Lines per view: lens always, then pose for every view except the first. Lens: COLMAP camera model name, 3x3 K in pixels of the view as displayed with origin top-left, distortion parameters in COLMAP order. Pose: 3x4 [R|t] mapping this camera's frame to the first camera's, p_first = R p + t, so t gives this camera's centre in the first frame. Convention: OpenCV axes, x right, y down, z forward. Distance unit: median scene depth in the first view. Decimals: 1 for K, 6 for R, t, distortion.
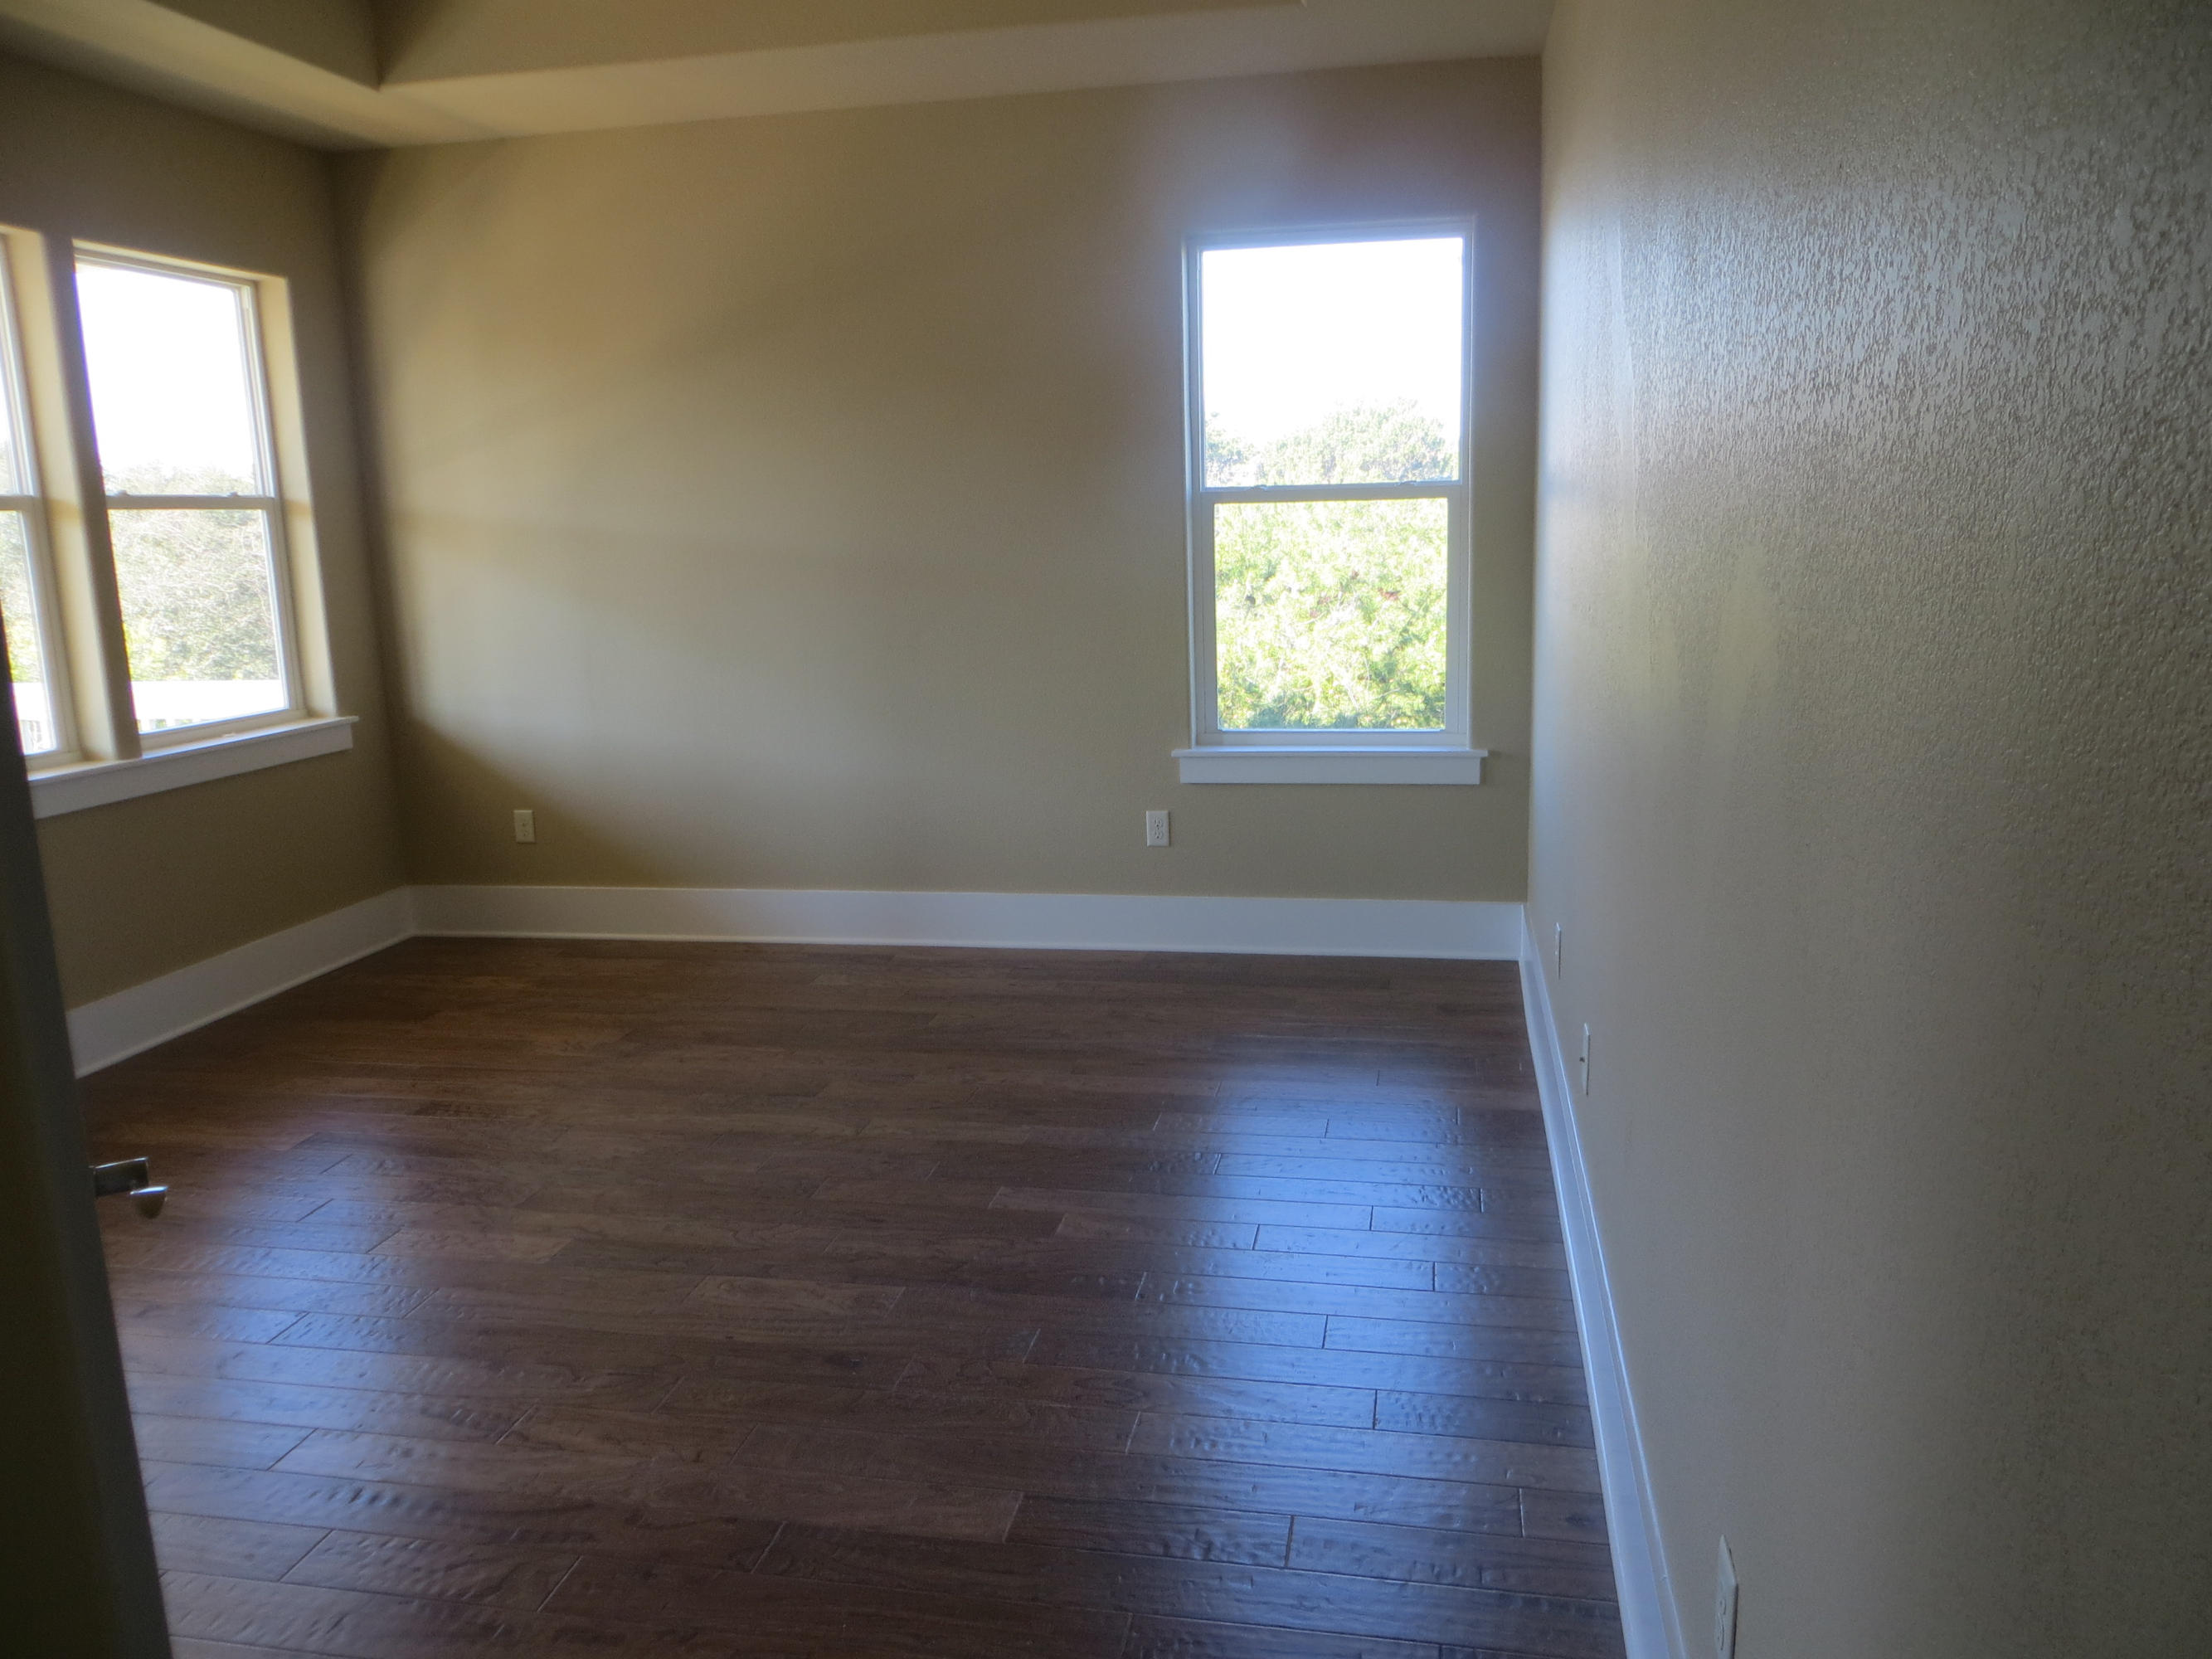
lens RADIAL K [[1679.3, 0, 1106.0], [0, 1679.3, 829.5], [0, 0, 1]] dist [-0.006825, -0.012282]
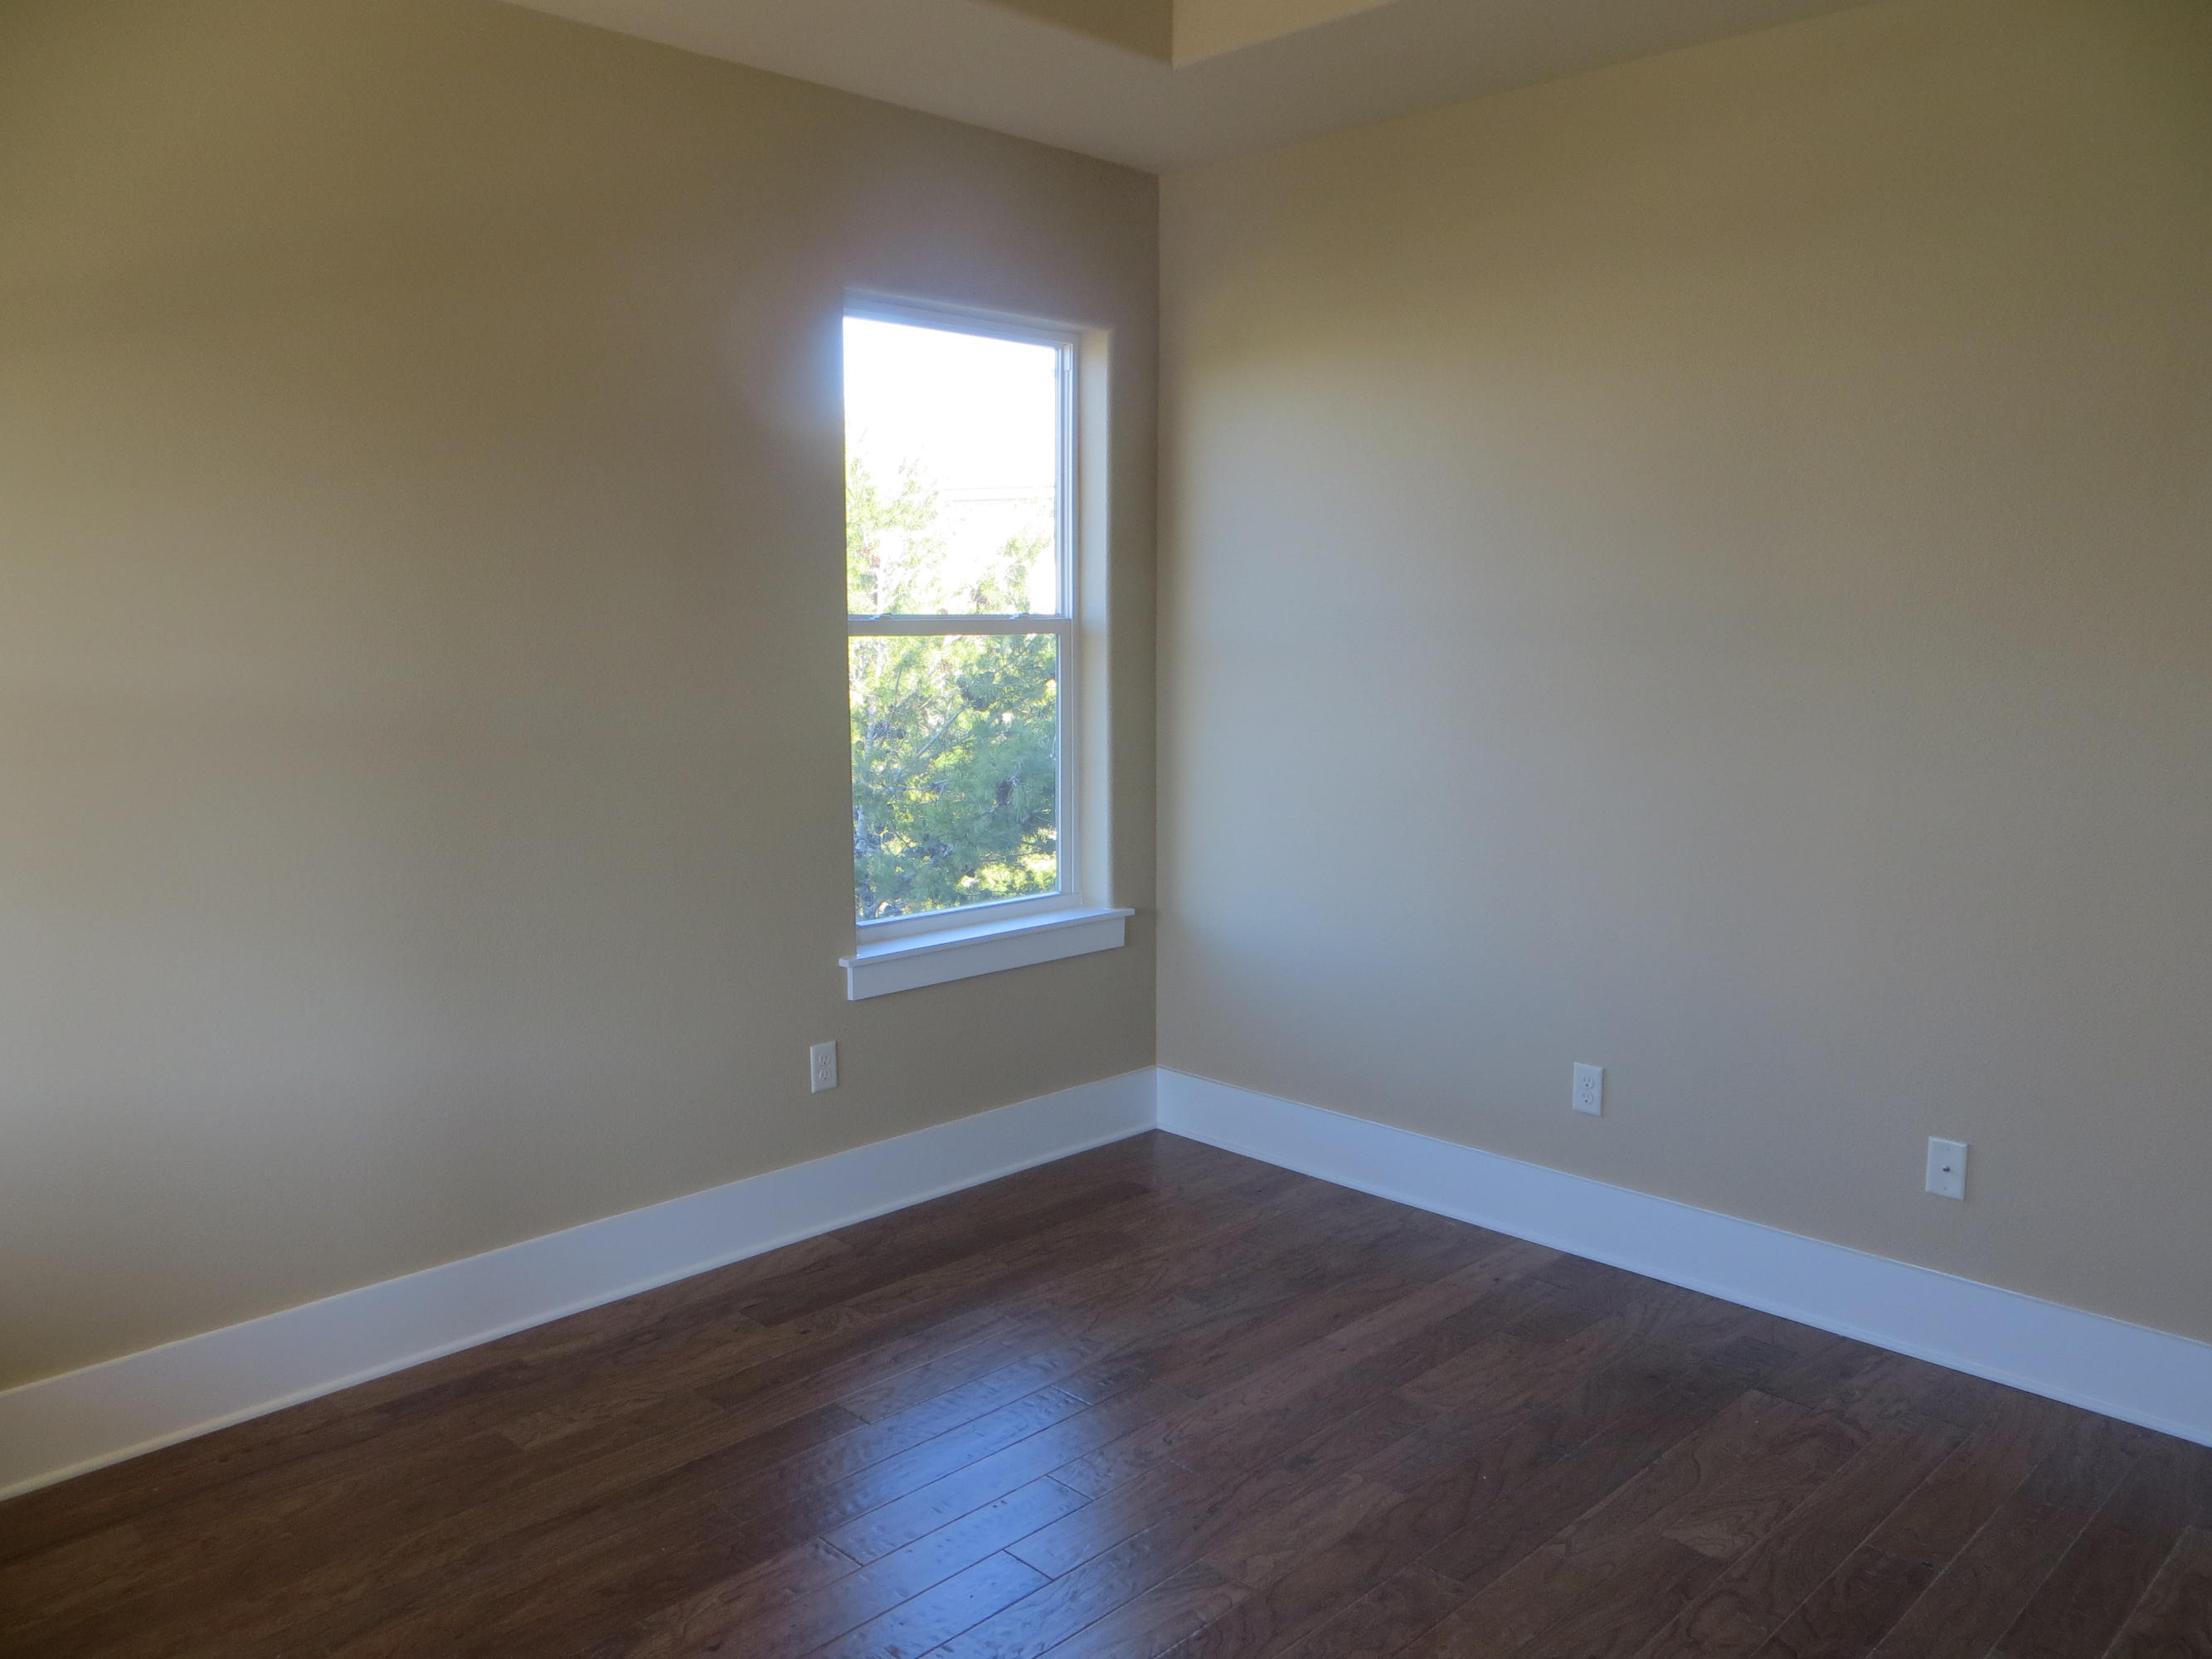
lens RADIAL K [[1679.3, 0, 1106.0], [0, 1679.3, 829.5], [0, 0, 1]] dist [-0.006825, -0.012282]
pose [[0.550070, -0.081705, 0.831112, -0.575359], [0.139111, 0.990263, 0.005281, -0.103050], [-0.823451, 0.112712, 0.556080, 0.530424]]
